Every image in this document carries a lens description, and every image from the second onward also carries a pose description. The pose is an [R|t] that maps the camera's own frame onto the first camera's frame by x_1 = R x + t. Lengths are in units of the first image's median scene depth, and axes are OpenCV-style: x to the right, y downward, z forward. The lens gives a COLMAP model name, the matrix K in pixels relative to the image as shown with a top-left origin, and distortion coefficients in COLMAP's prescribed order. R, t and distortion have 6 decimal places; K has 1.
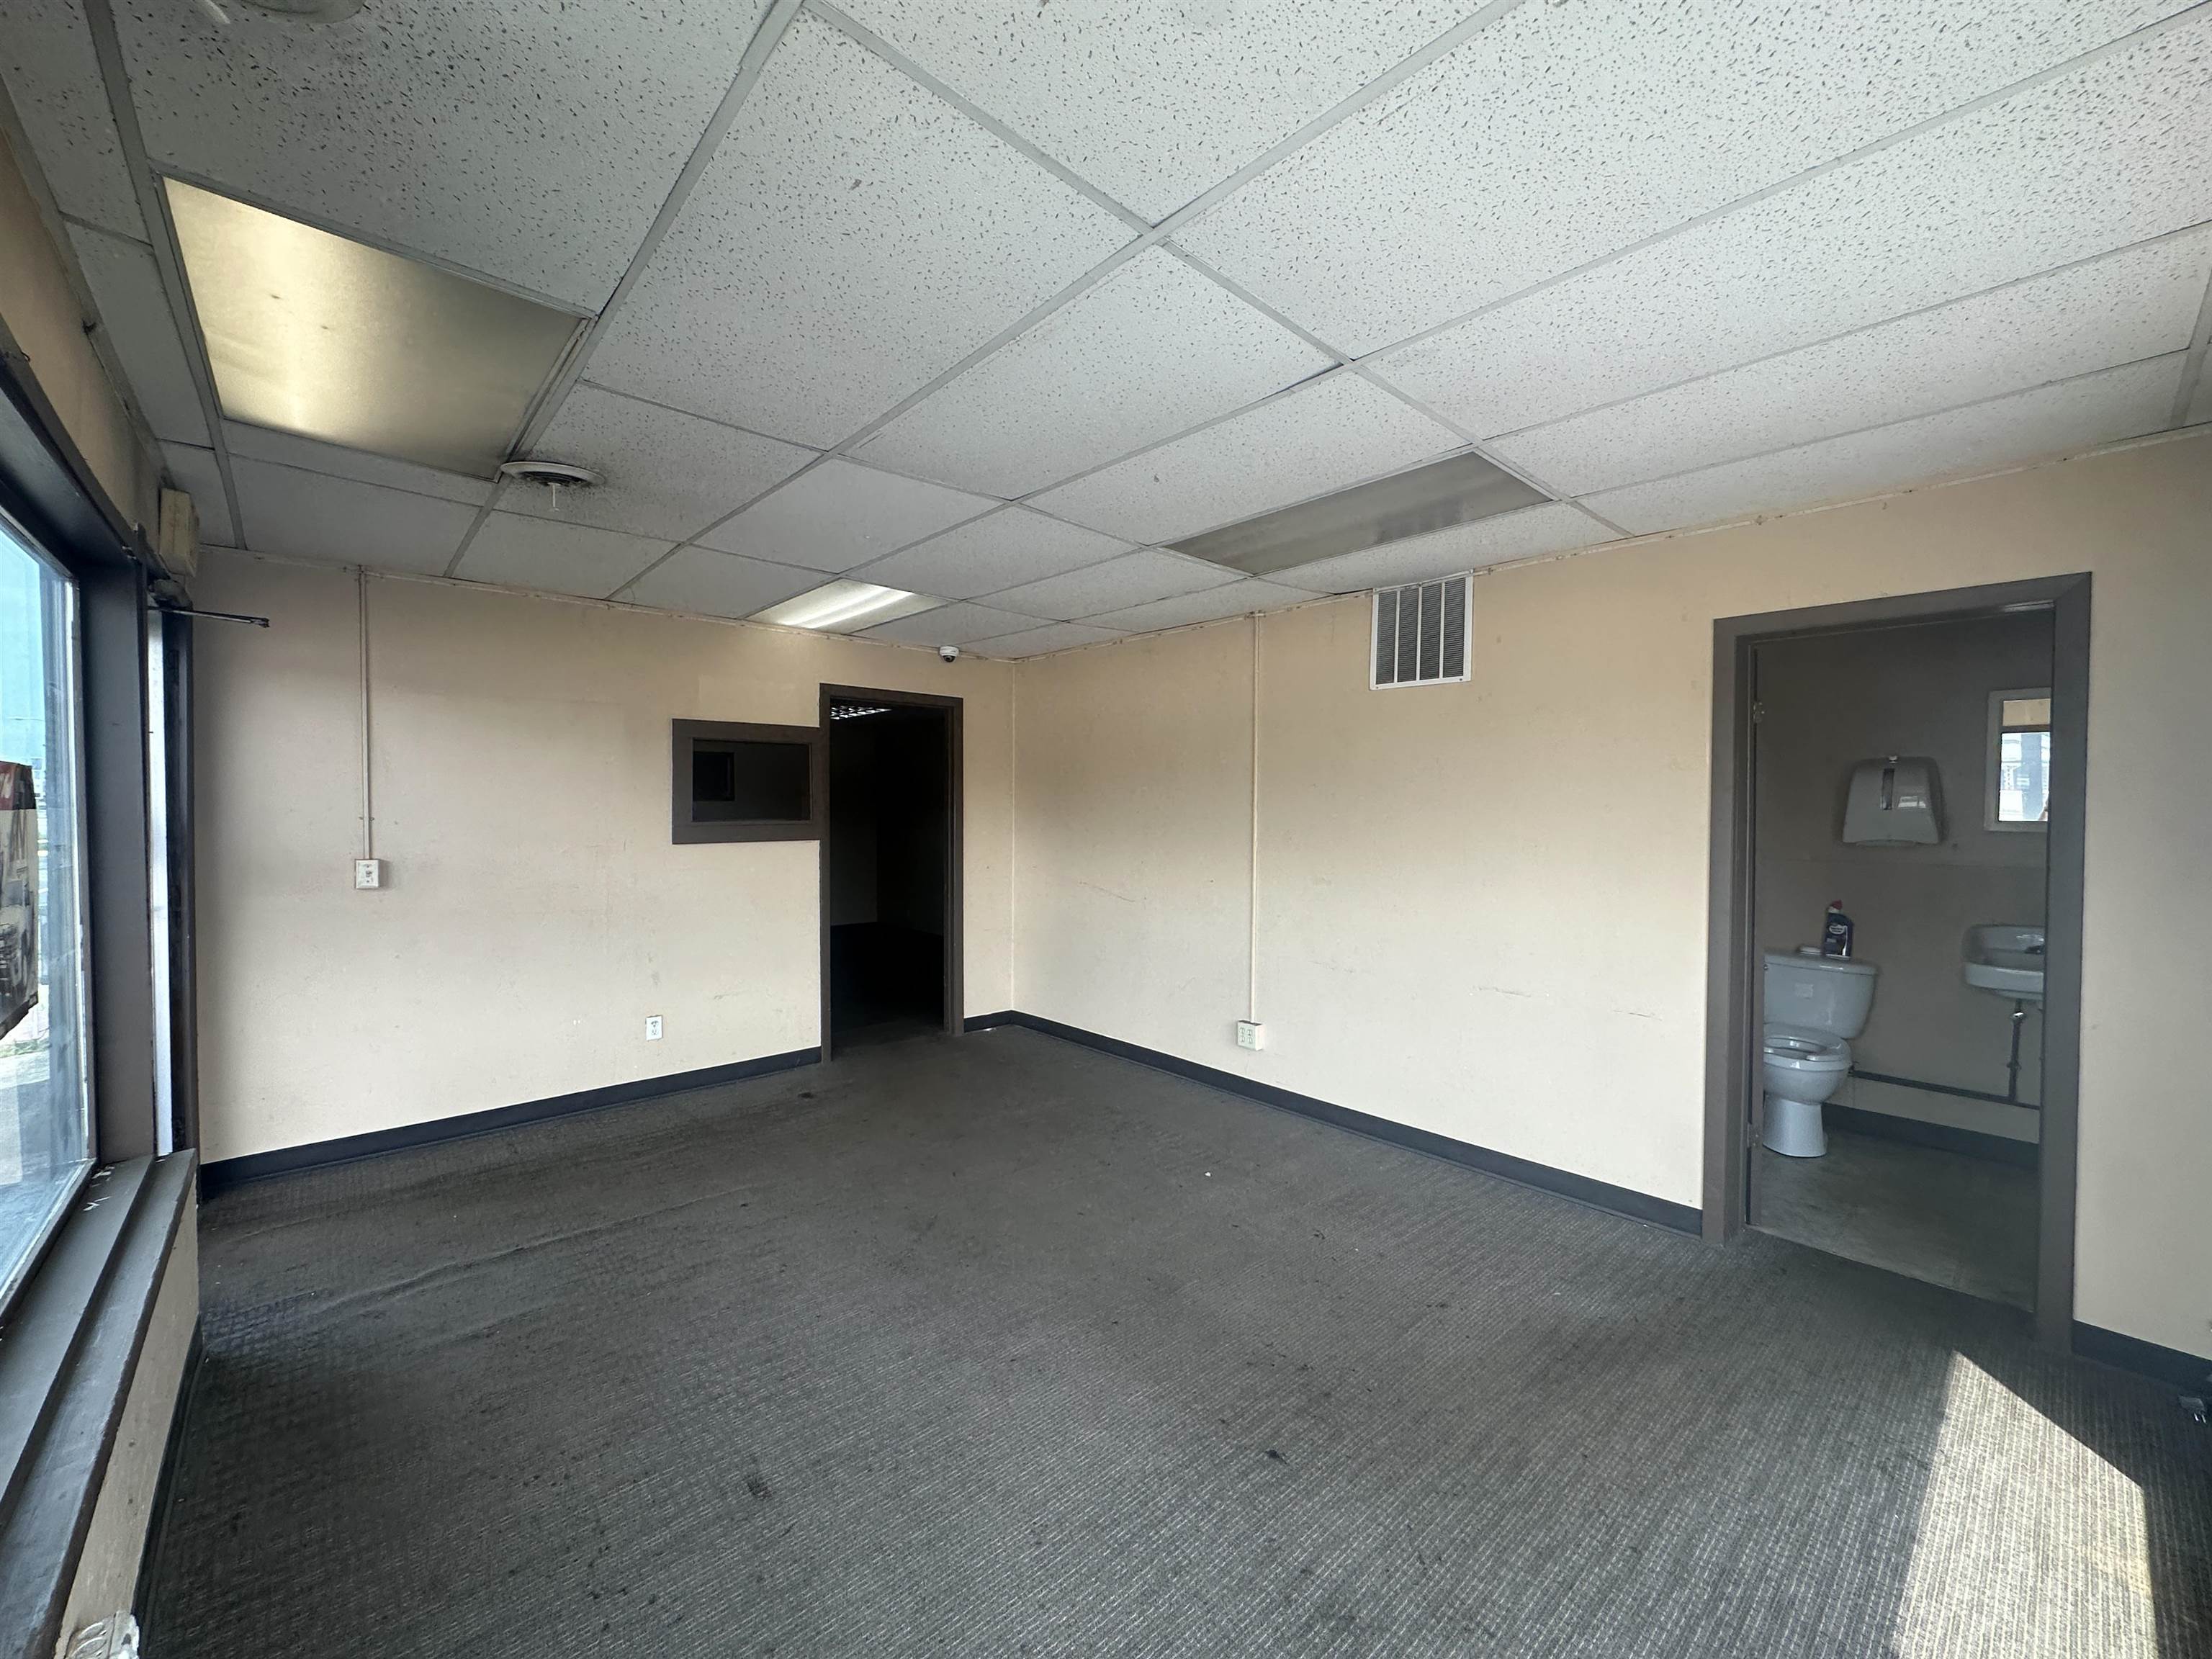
lens RADIAL K [[880.9, 0, 1108.6], [0, 880.9, 827.7], [0, 0, 1]] dist [-0.003146, -0.000168]
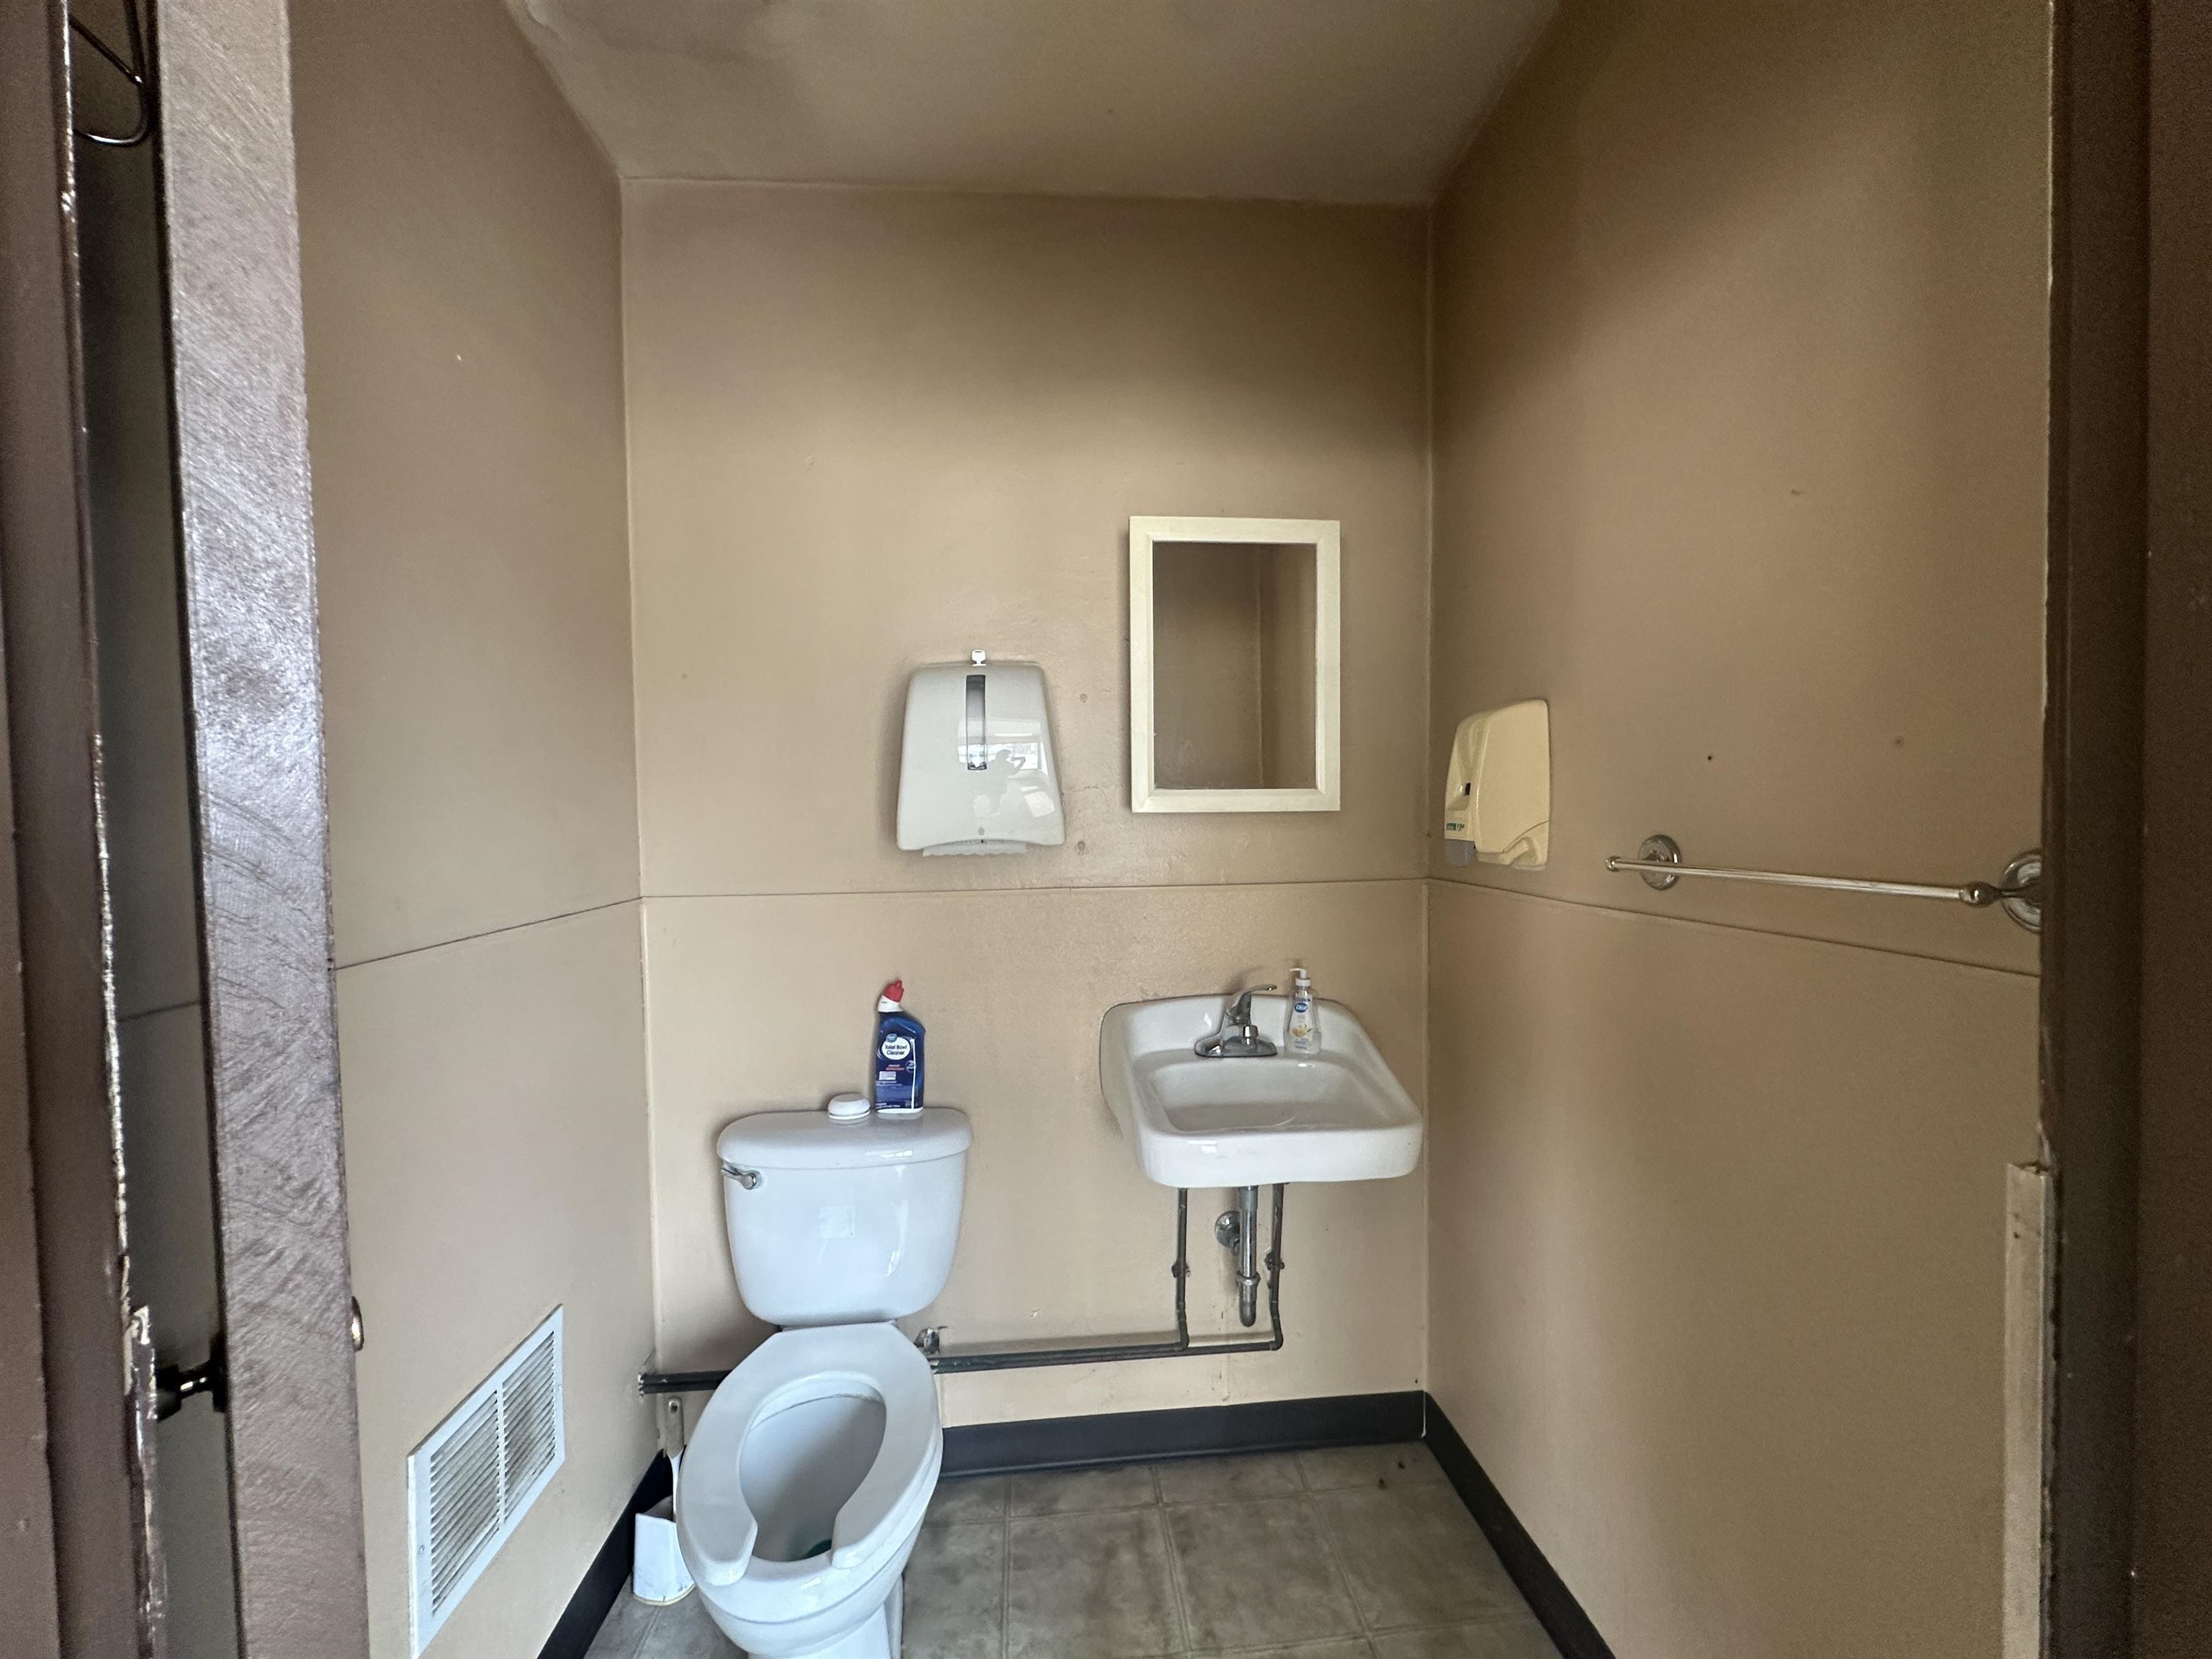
lens RADIAL K [[880.9, 0, 1107.3], [0, 880.9, 835.5], [0, 0, 1]] dist [-0.003146, -0.000168]
pose [[0.602521, -0.034893, 0.797340, 0.562146], [0.038717, 0.999145, 0.014468, 0.007837], [-0.797163, 0.022153, 0.603357, 0.668196]]
